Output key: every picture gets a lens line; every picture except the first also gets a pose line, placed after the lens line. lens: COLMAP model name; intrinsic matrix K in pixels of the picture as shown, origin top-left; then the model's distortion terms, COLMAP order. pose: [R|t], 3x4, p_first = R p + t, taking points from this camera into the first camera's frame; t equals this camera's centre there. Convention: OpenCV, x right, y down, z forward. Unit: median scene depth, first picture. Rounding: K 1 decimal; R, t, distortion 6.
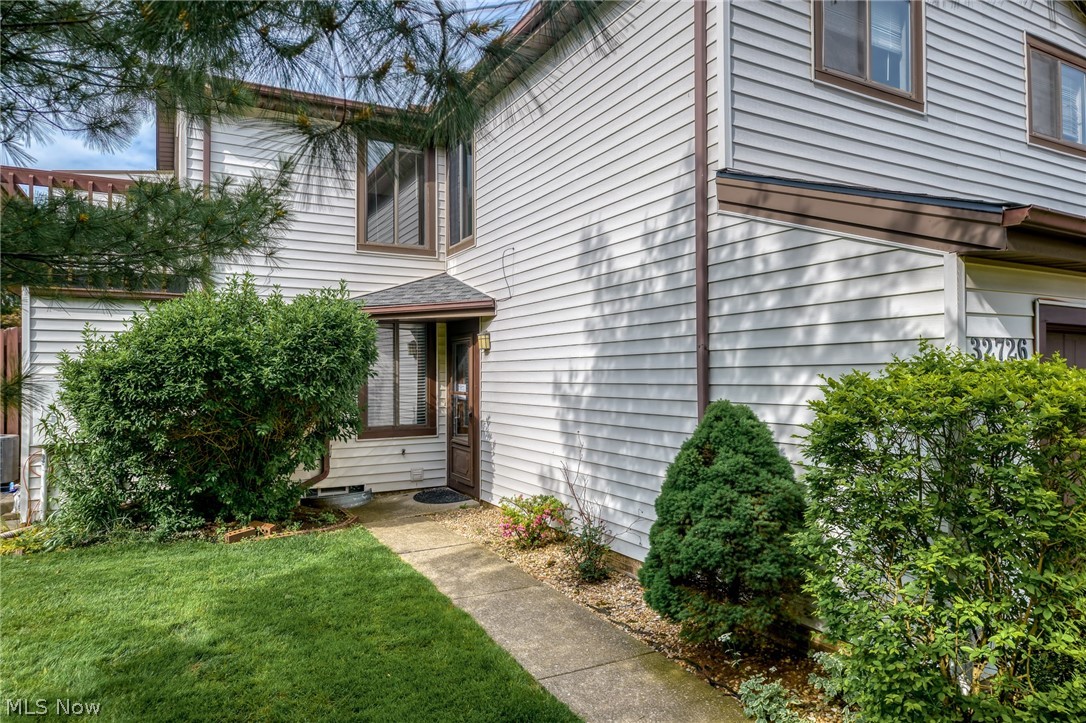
lens RADIAL K [[669.0, 0, 543.0], [0, 669.0, 361.5], [0, 0, 1]] dist [0.005495, 0.001533]
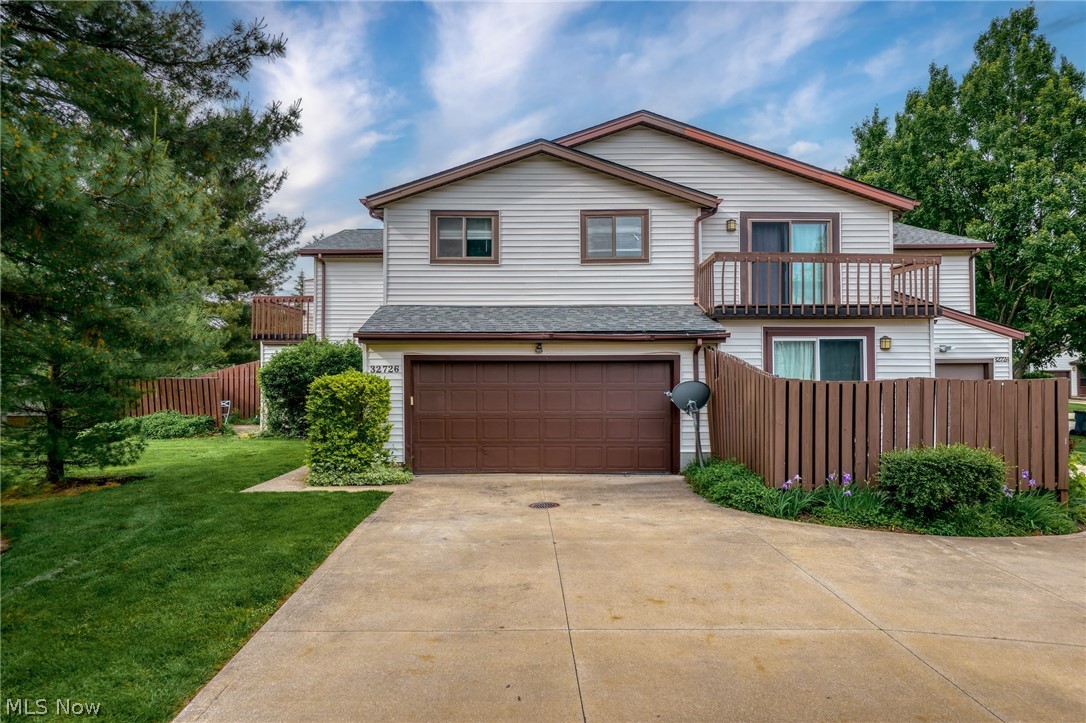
lens RADIAL K [[669.0, 0, 543.0], [0, 669.0, 361.5], [0, 0, 1]] dist [0.005495, 0.001533]
pose [[0.882142, -0.007408, -0.470925, 1.687168], [0.008127, 0.999967, -0.000507, -0.026996], [0.470913, -0.003380, 0.882173, -0.931083]]
